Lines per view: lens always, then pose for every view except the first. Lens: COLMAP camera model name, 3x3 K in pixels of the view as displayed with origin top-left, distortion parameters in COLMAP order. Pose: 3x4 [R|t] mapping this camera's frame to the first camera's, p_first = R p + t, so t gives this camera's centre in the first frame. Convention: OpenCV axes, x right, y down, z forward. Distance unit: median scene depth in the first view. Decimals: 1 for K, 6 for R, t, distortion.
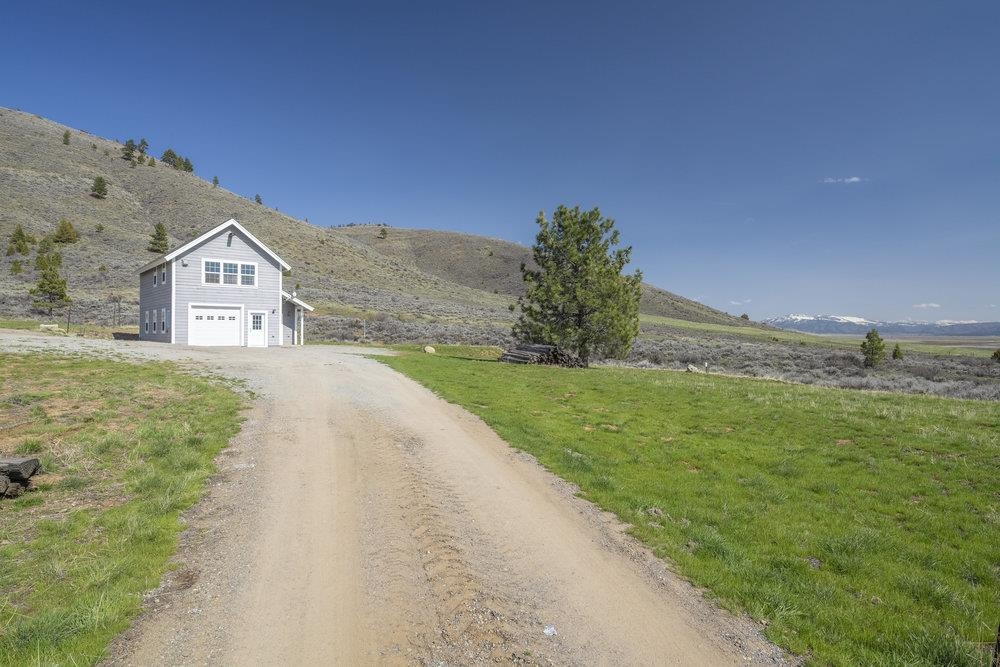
lens RADIAL K [[549.2, 0, 498.9], [0, 549.2, 328.3], [0, 0, 1]] dist [-0.000526, 0.003608]
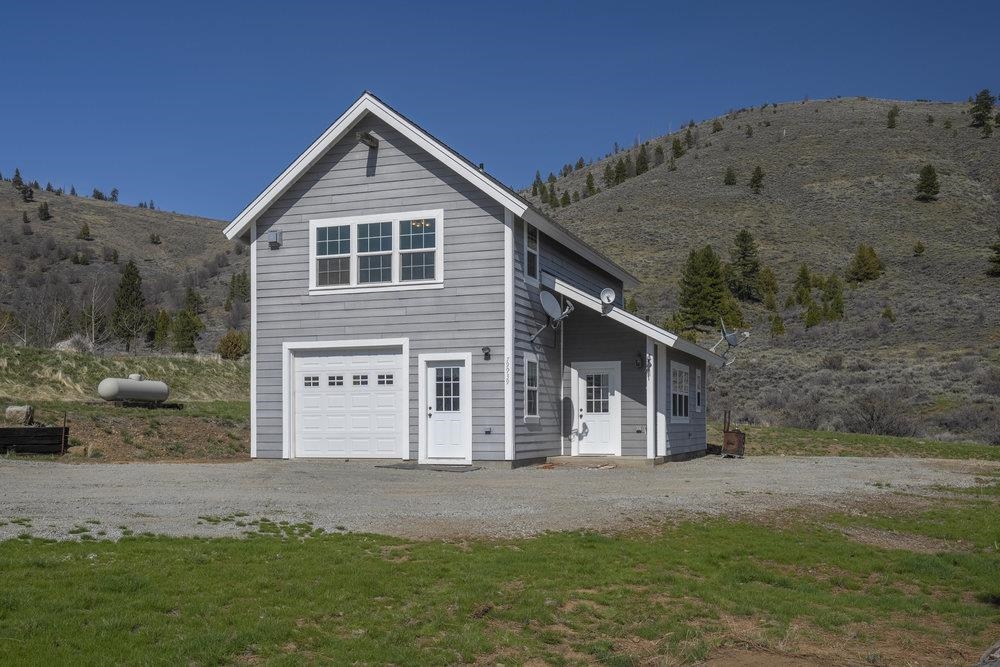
lens RADIAL K [[998.0, 0, 505.8], [0, 998.0, 421.2], [0, 0, 1]] dist [0.009838, 0.000000]
pose [[0.485877, -0.008816, -0.873983, 0.105779], [0.015142, 0.999884, -0.001668, 0.010244], [0.873896, -0.012423, 0.485954, 0.731710]]
